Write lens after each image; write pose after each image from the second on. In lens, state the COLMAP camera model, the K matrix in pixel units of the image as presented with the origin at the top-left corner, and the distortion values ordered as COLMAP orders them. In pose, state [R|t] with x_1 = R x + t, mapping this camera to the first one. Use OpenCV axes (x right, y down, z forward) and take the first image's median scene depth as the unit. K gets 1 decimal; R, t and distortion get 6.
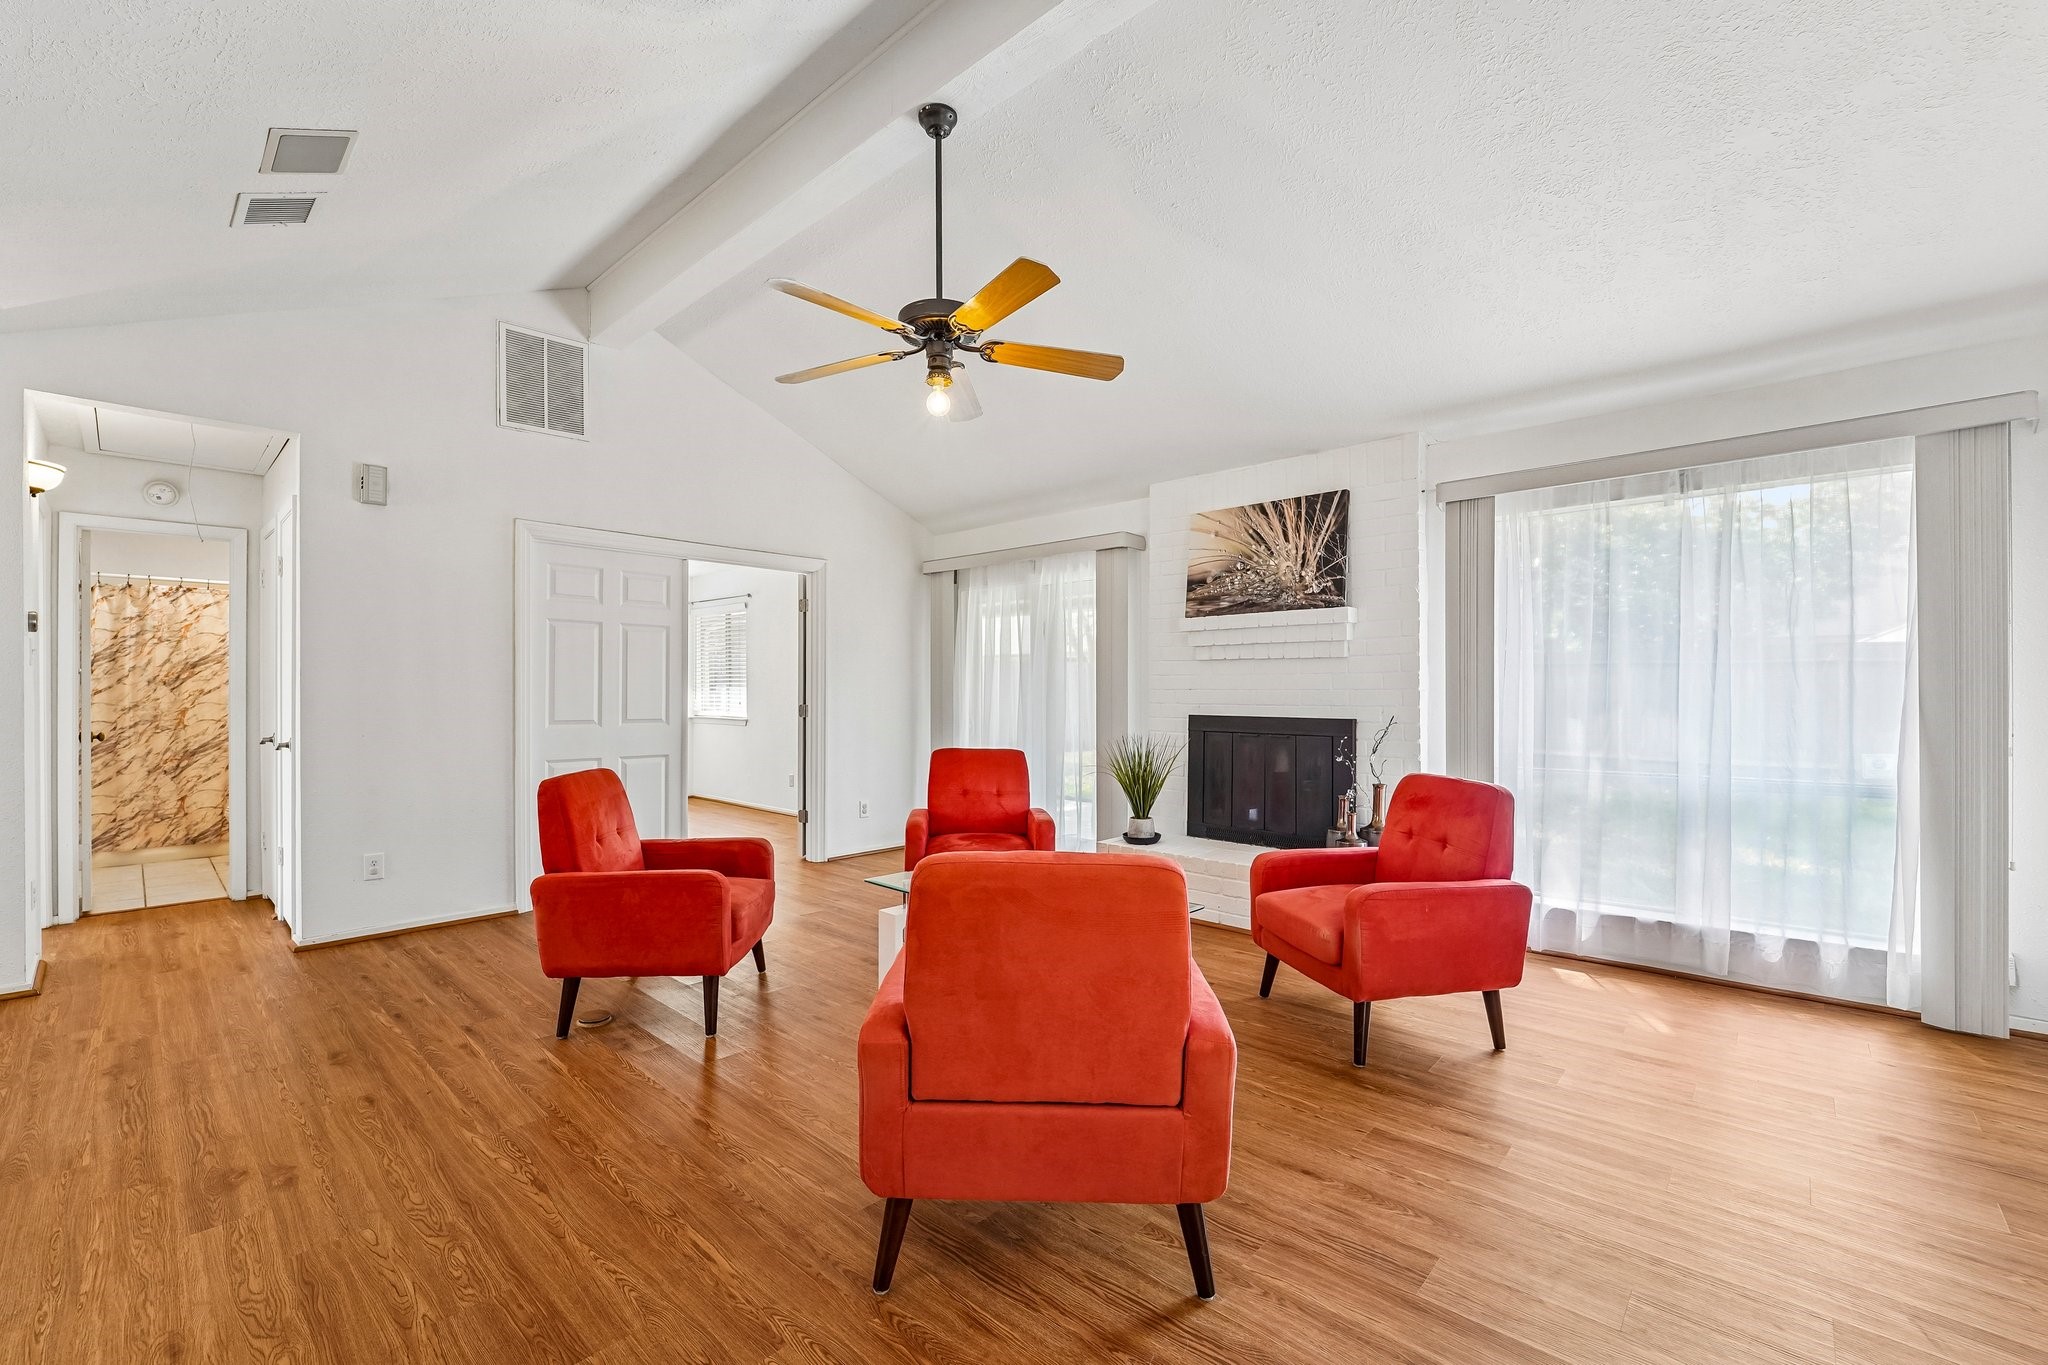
lens RADIAL K [[842.9, 0, 1015.6], [0, 842.9, 692.7], [0, 0, 1]] dist [-0.020403, 0.001240]
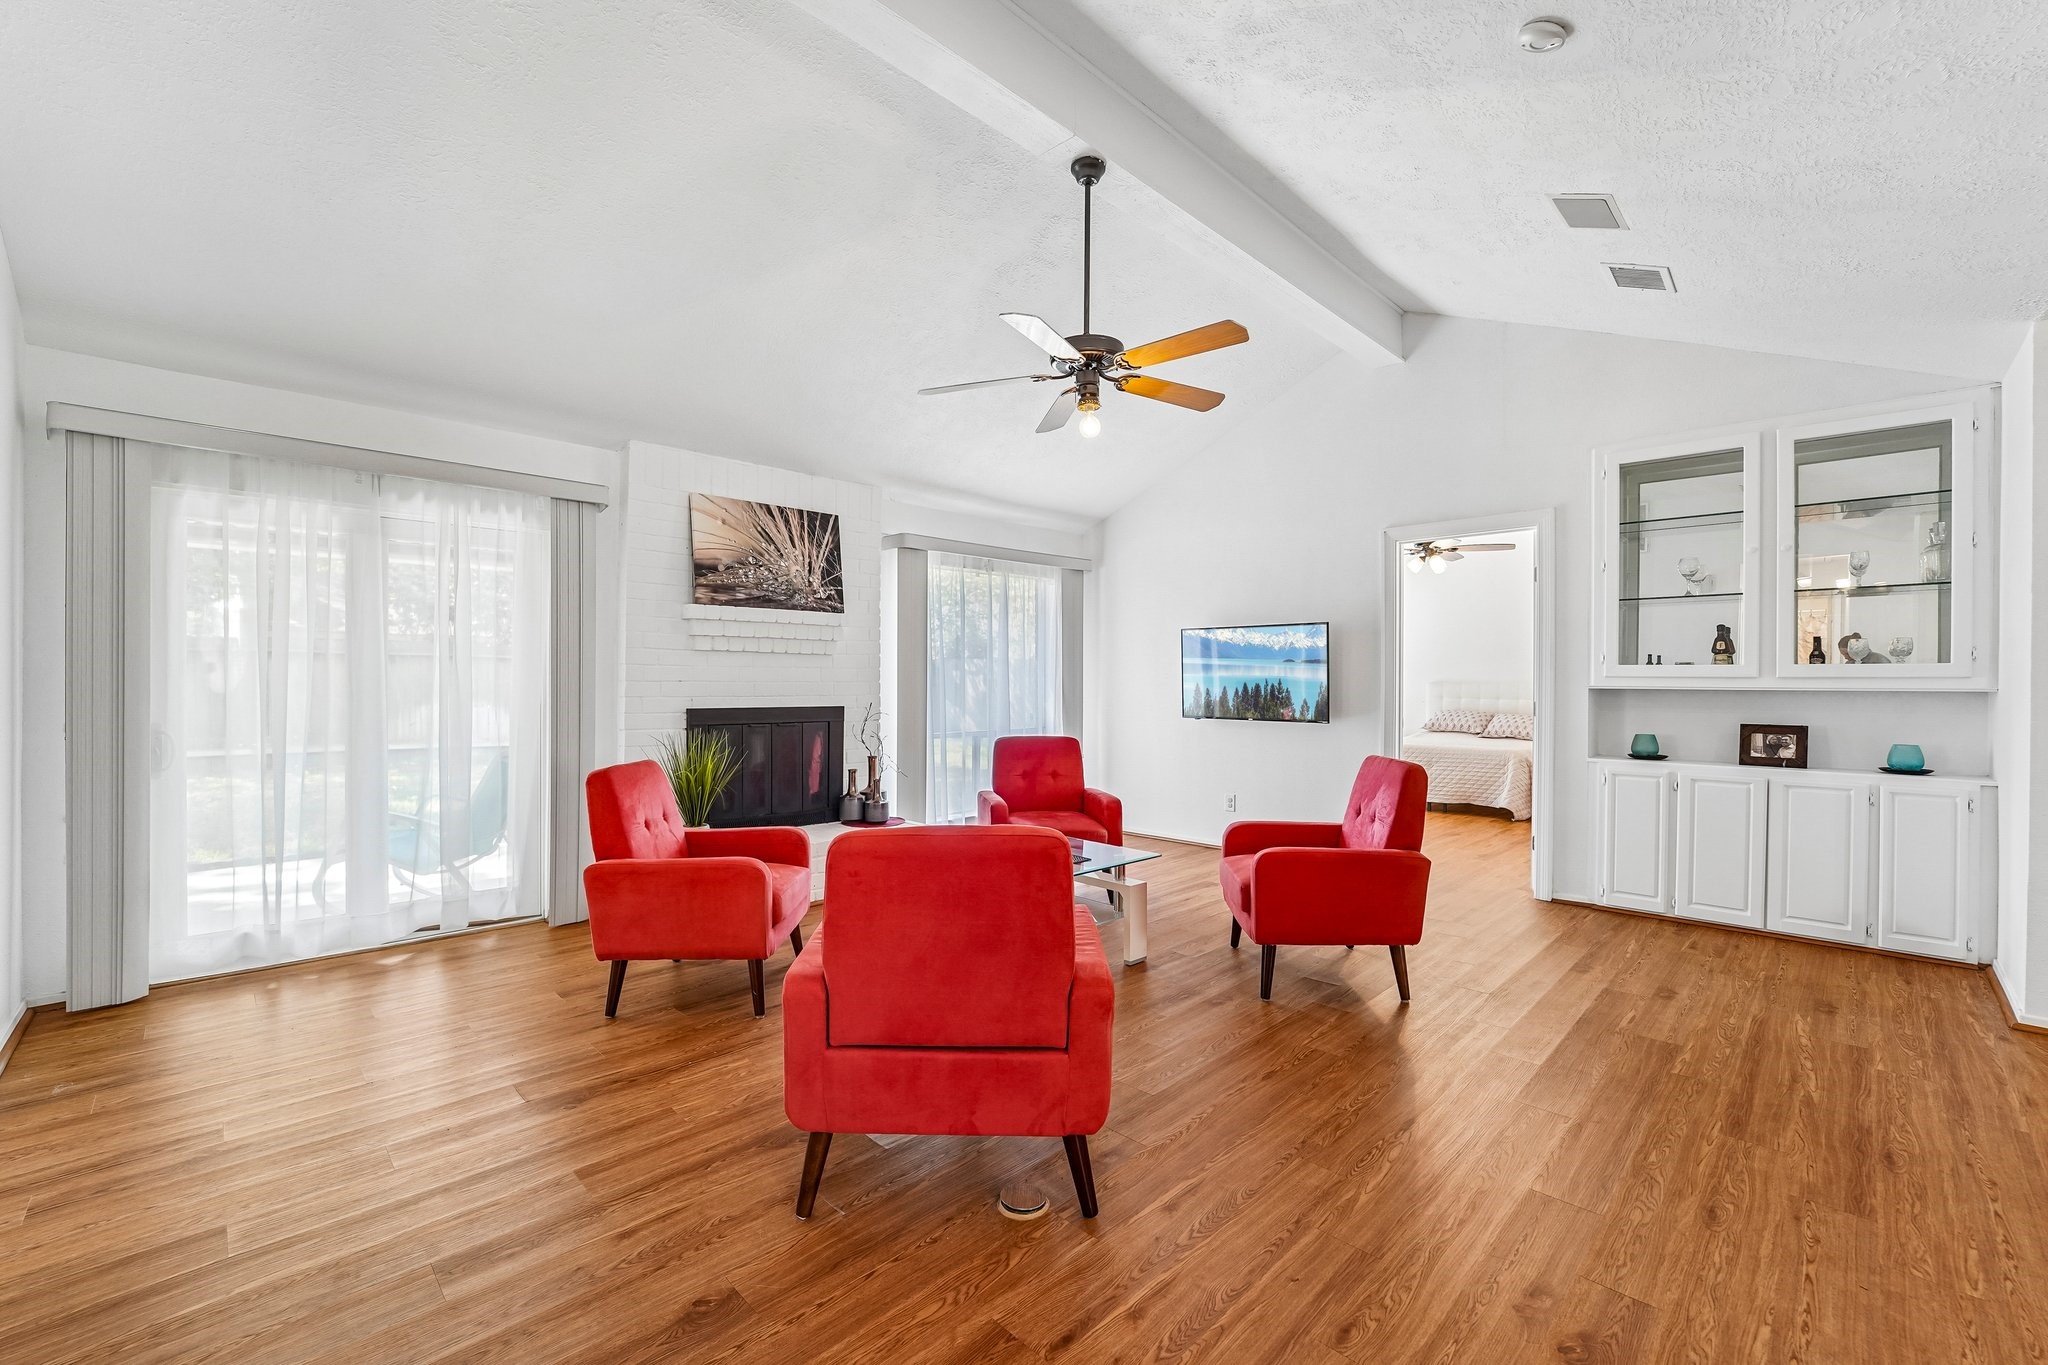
lens RADIAL K [[842.9, 0, 1017.1], [0, 842.9, 690.4], [0, 0, 1]] dist [-0.020403, 0.001240]
pose [[0.046533, -0.010121, 0.998865, -1.019342], [0.001924, 0.999948, 0.010042, -0.004037], [-0.998915, 0.001455, 0.046550, 0.875820]]
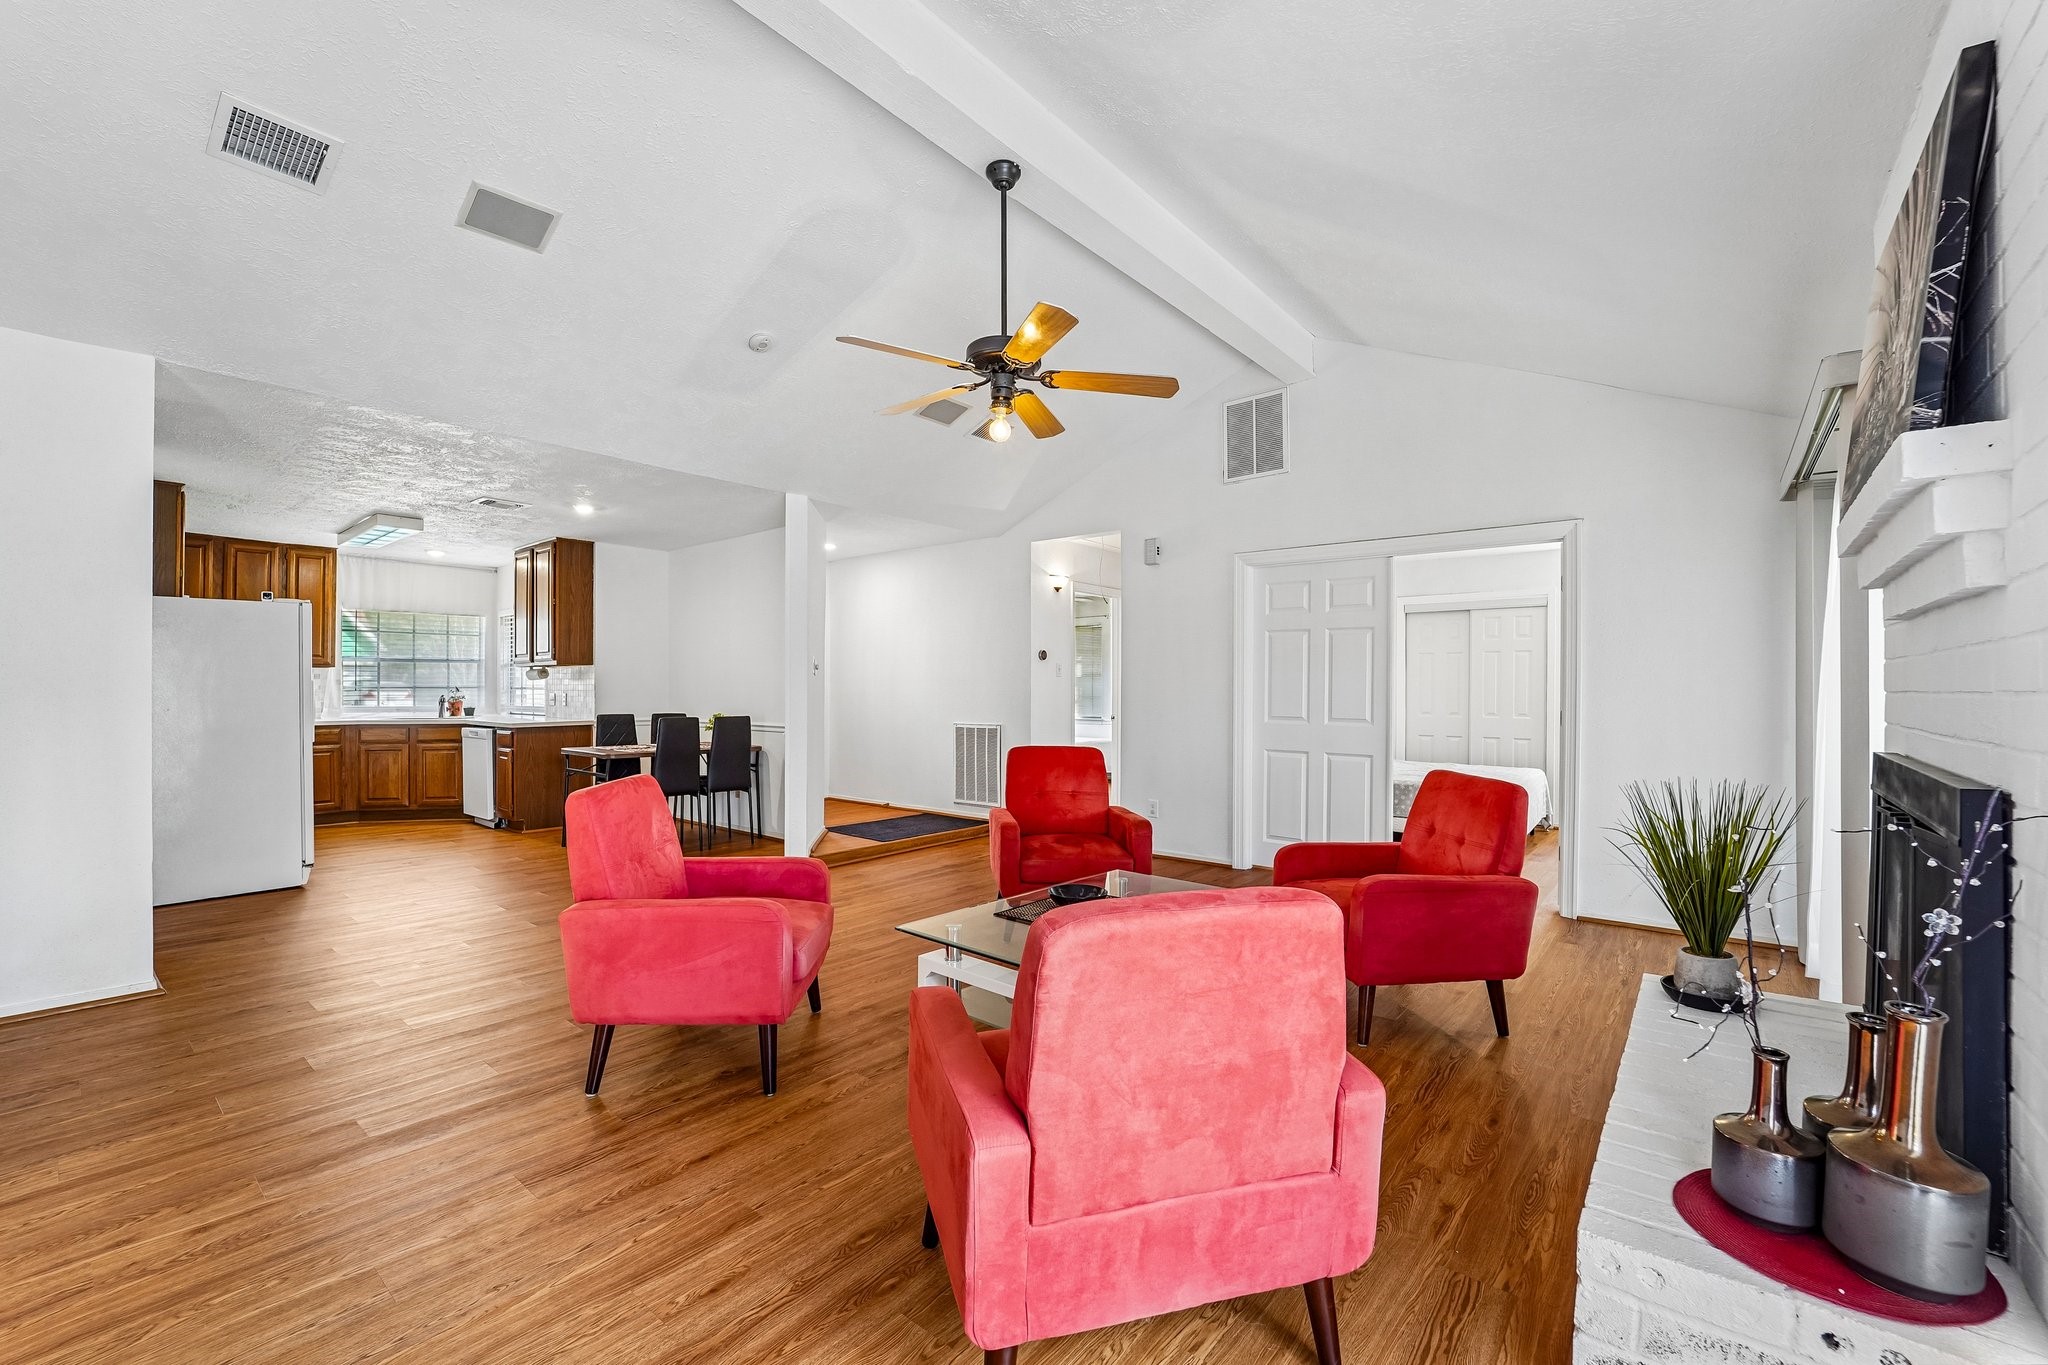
lens RADIAL K [[842.9, 0, 1023.2], [0, 842.9, 688.0], [0, 0, 1]] dist [-0.020403, 0.001240]
pose [[0.059011, -0.004162, -0.998249, 0.846196], [-0.011125, 0.999926, -0.004827, 0.003630], [0.998195, 0.011390, 0.058960, 0.806141]]
